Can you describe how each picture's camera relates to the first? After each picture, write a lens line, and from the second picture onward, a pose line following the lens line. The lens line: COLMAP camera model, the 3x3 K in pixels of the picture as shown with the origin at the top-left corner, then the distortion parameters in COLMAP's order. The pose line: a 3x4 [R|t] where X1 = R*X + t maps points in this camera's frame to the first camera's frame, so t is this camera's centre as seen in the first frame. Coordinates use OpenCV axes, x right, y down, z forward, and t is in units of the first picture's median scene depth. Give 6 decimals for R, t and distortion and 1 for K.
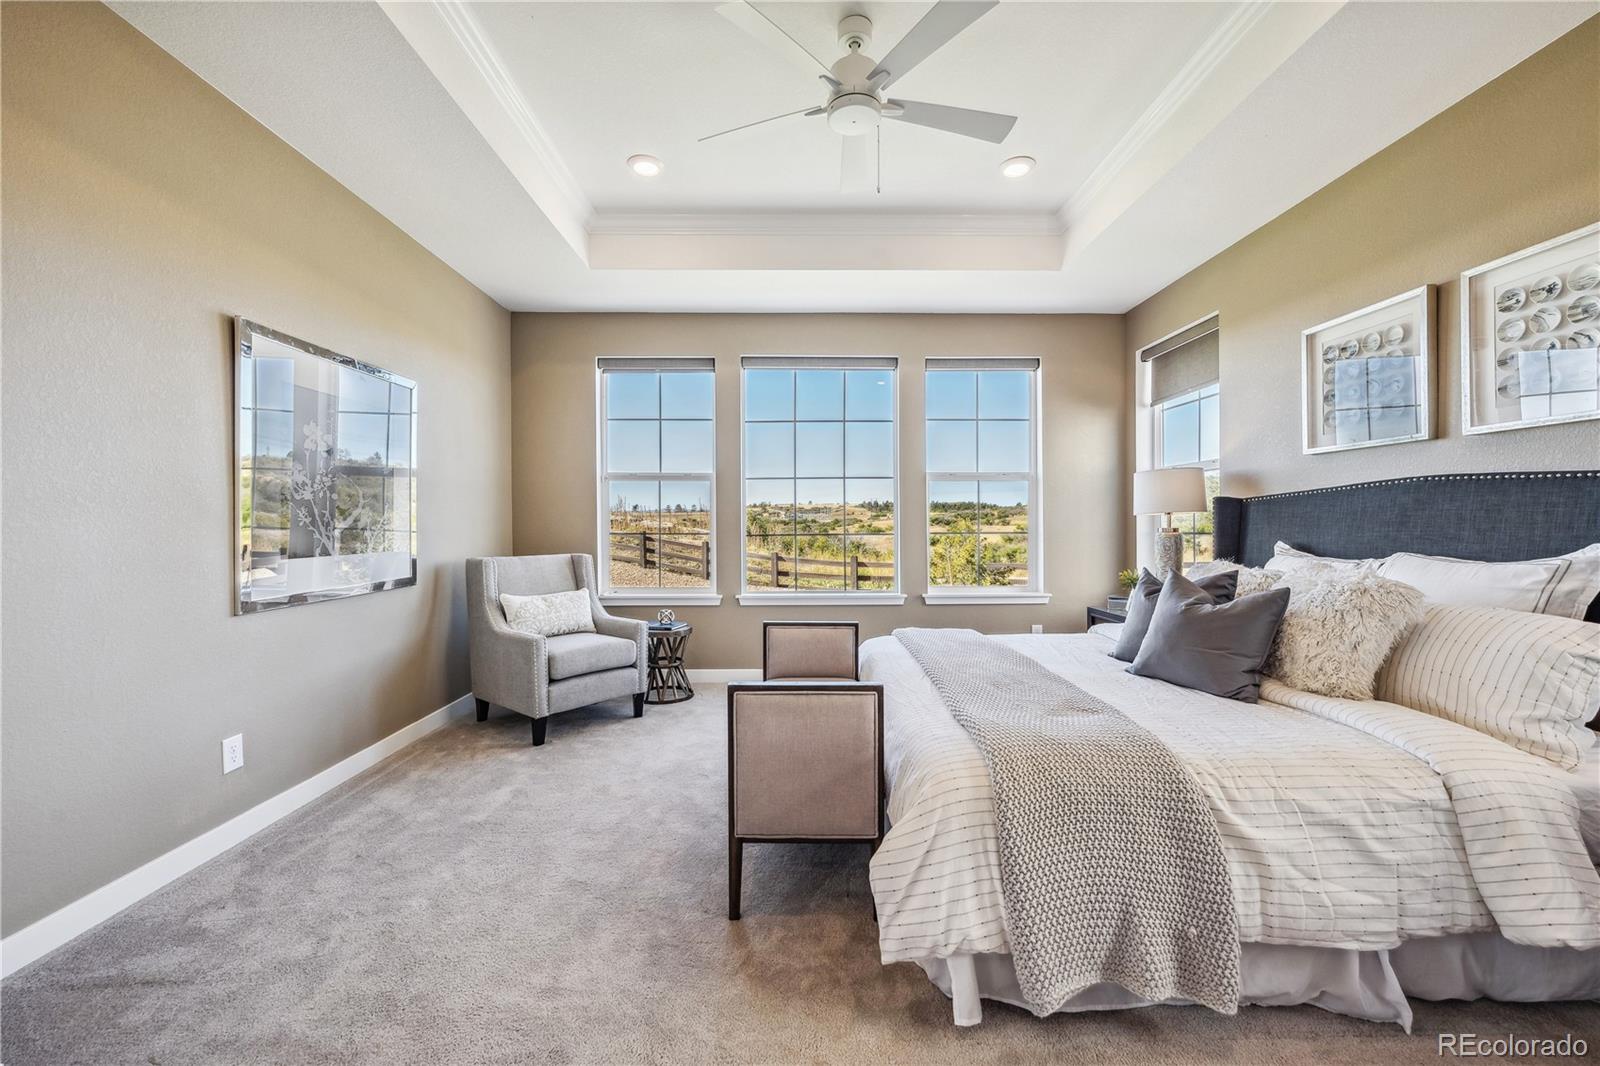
lens RADIAL K [[631.0, 0, 800.0], [0, 631.0, 533.0], [0, 0, 1]] dist [0.000719, 0.000072]
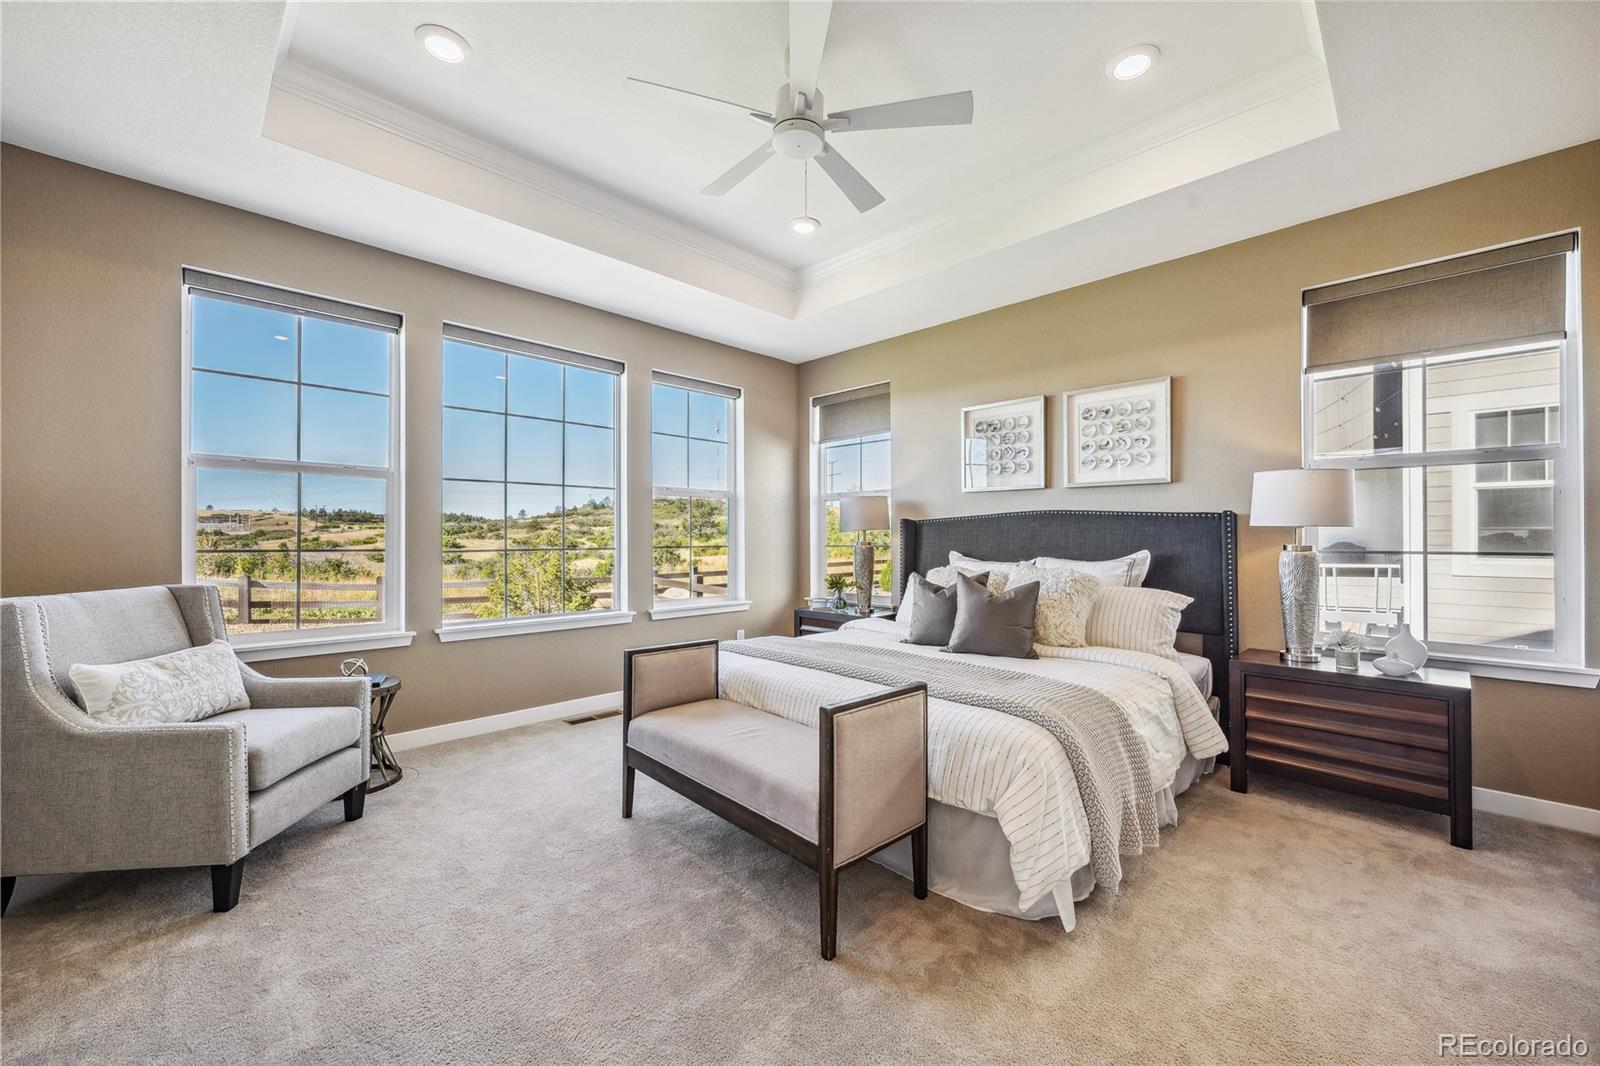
lens RADIAL K [[627.5, 0, 801.7], [0, 627.5, 535.6], [0, 0, 1]] dist [0.001350, 0.000125]
pose [[0.716150, 0.007011, 0.697911, -0.399100], [0.005671, 0.999858, -0.015863, -0.001338], [-0.697923, 0.015318, 0.716009, 0.177622]]
